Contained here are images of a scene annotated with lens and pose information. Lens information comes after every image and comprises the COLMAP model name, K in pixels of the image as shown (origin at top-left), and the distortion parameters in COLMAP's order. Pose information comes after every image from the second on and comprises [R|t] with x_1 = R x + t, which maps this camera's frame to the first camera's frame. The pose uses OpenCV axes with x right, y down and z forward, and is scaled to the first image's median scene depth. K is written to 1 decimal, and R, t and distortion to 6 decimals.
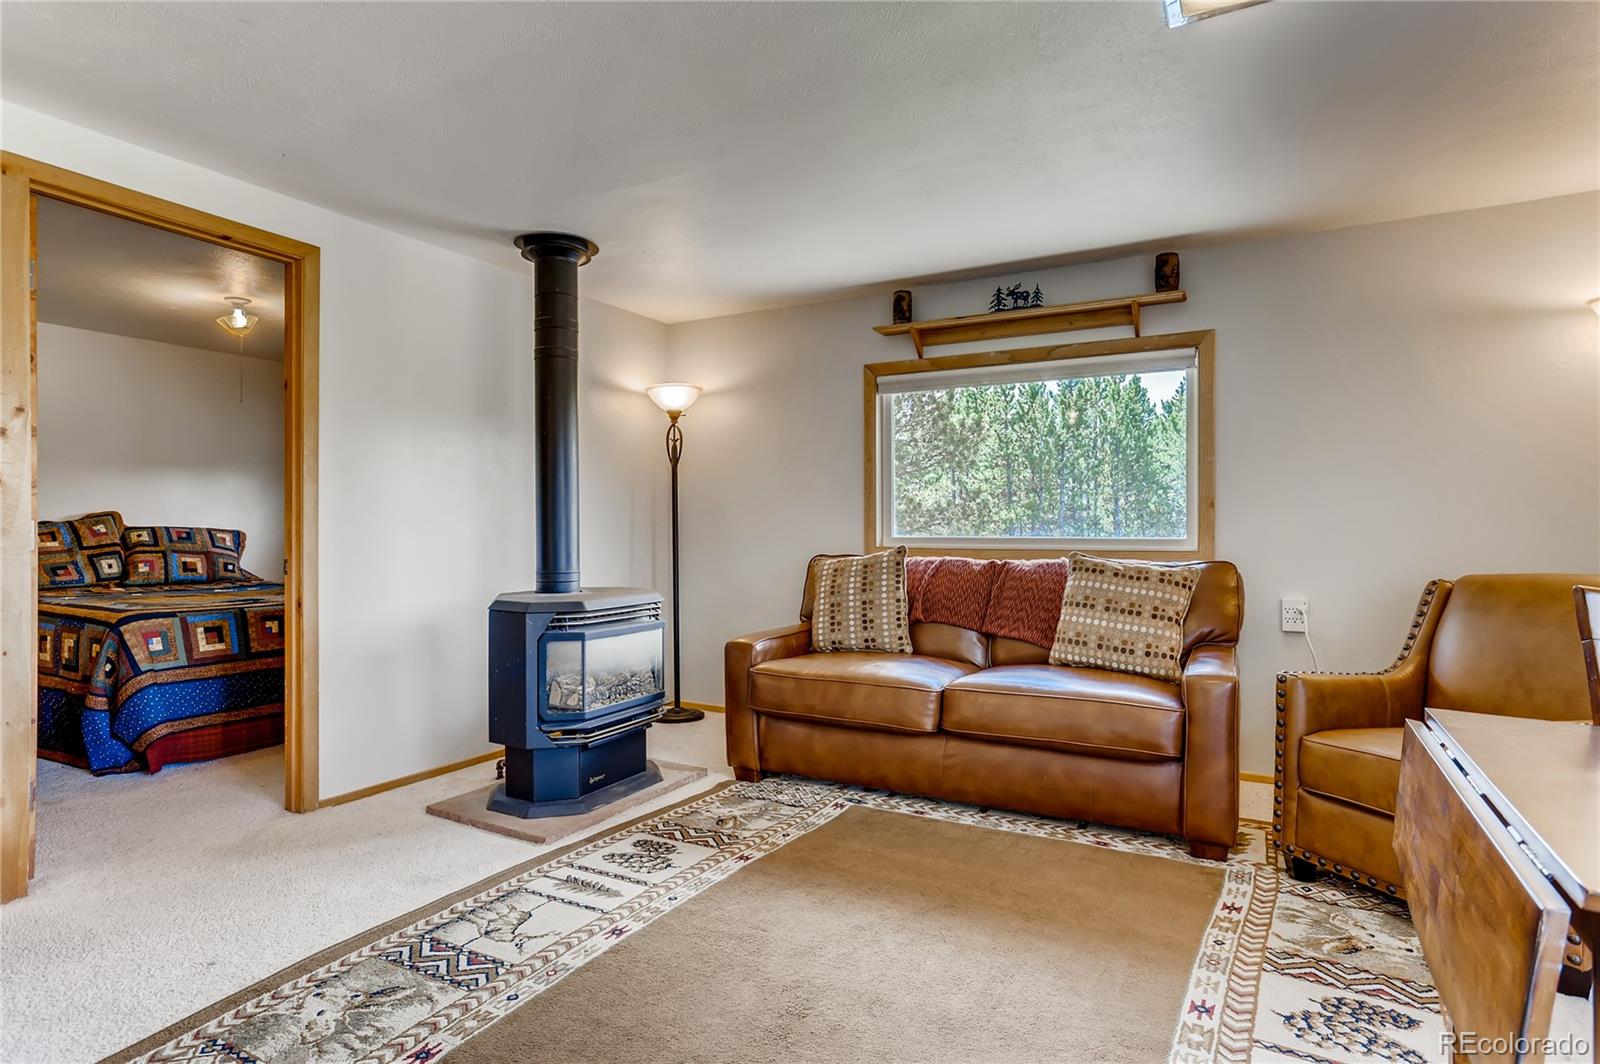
lens RADIAL K [[839.2, 0, 793.7], [0, 839.2, 532.5], [0, 0, 1]] dist [-0.028437, 0.019246]
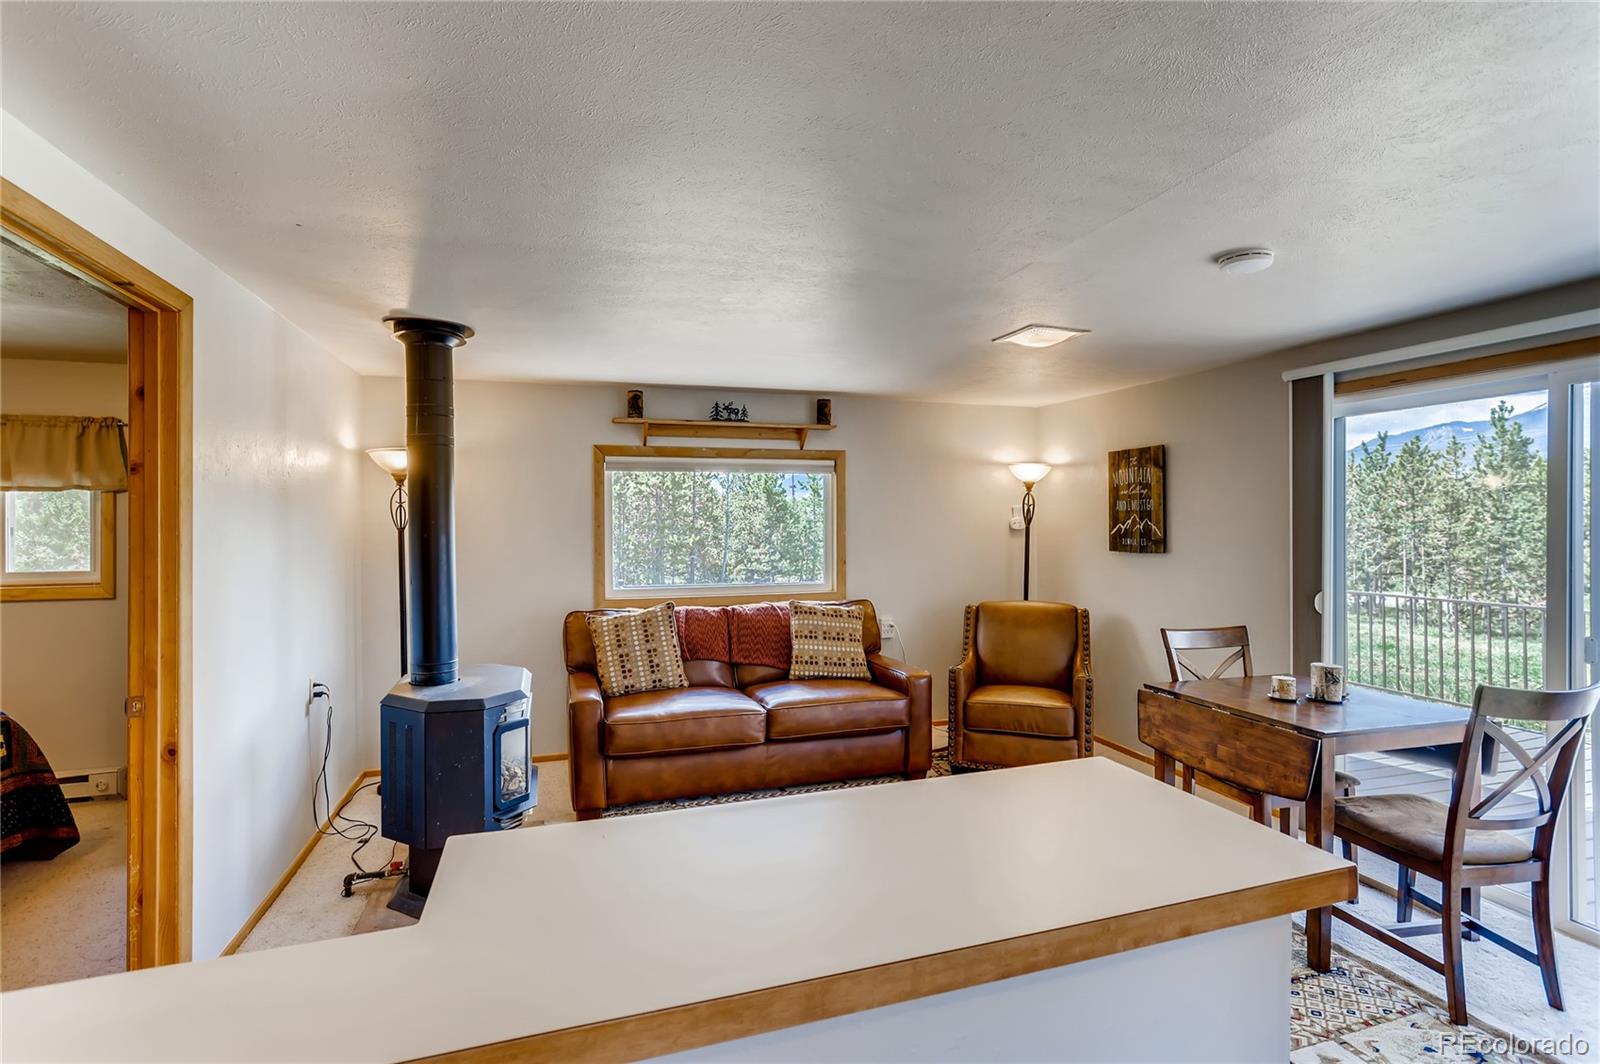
lens RADIAL K [[770.9, 0, 801.7], [0, 770.9, 522.8], [0, 0, 1]] dist [-0.026574, 0.016758]
pose [[0.678845, -0.003296, 0.734274, -0.637699], [0.007366, 0.999970, -0.002321, -0.107656], [-0.734245, 0.006984, 0.678849, 0.071396]]
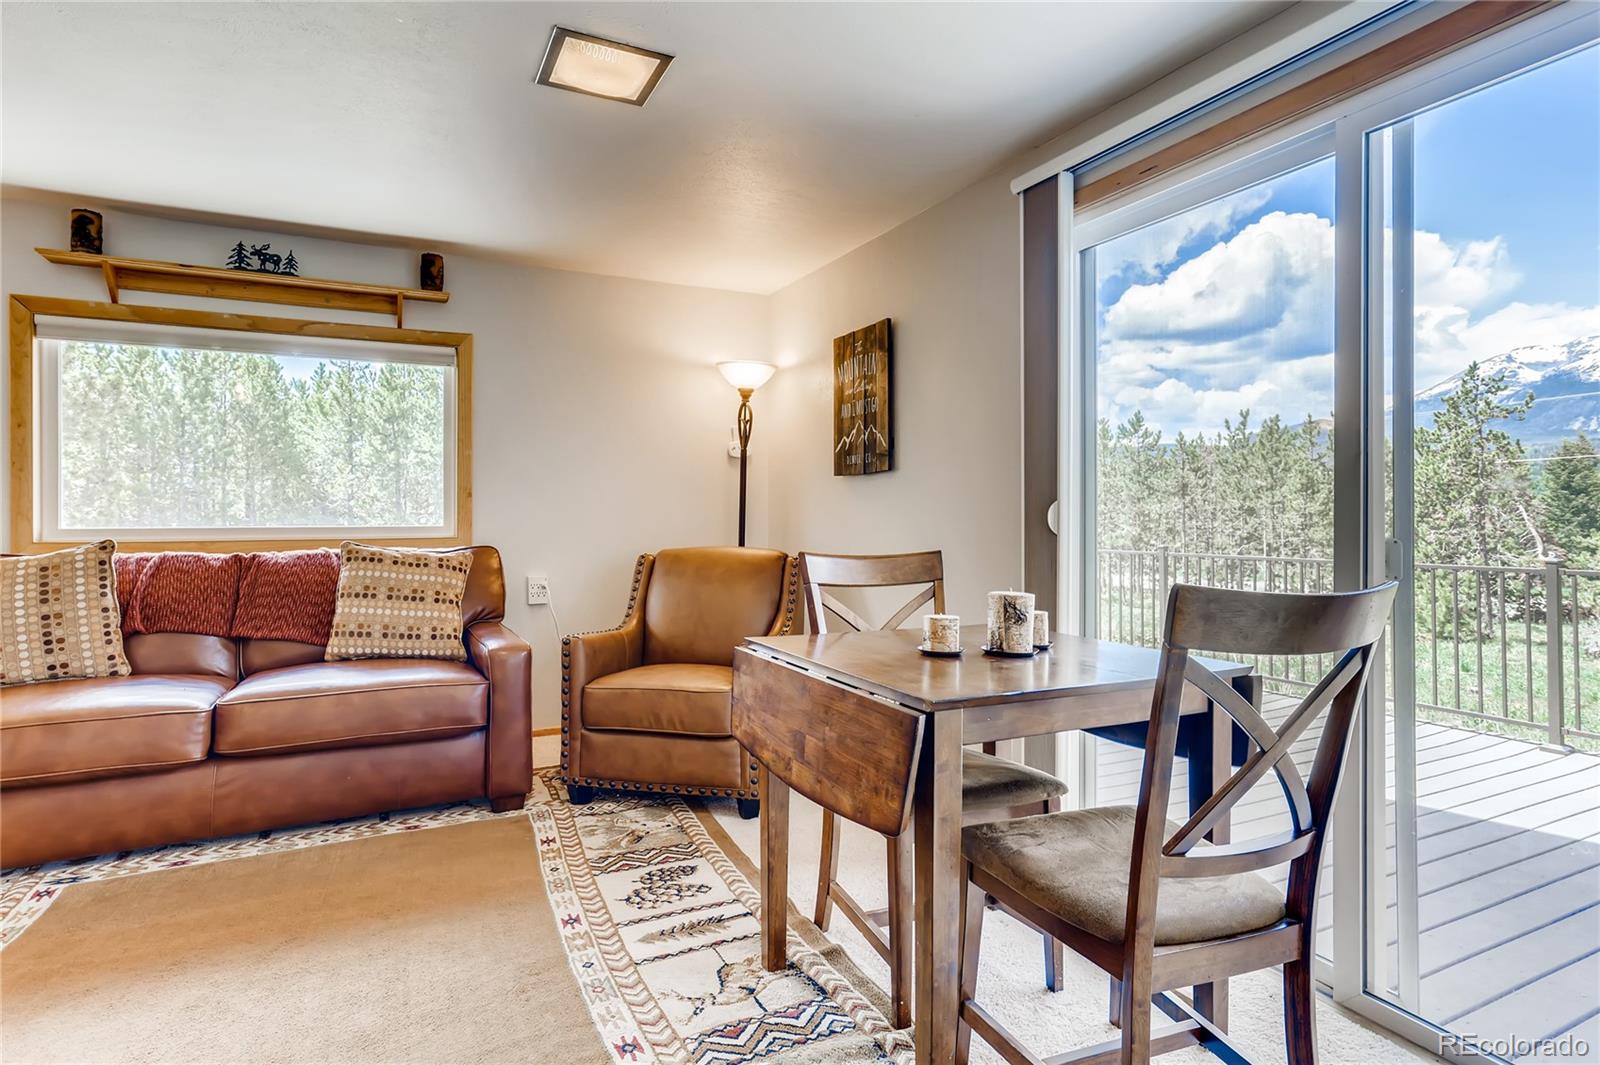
lens RADIAL K [[839.2, 0, 807.9], [0, 839.2, 512.3], [0, 0, 1]] dist [-0.028437, 0.019246]
pose [[0.555133, 0.000522, 0.831762, -0.165507], [0.006597, 0.999966, -0.005030, -0.001861], [-0.831736, 0.008279, 0.555110, 0.026619]]
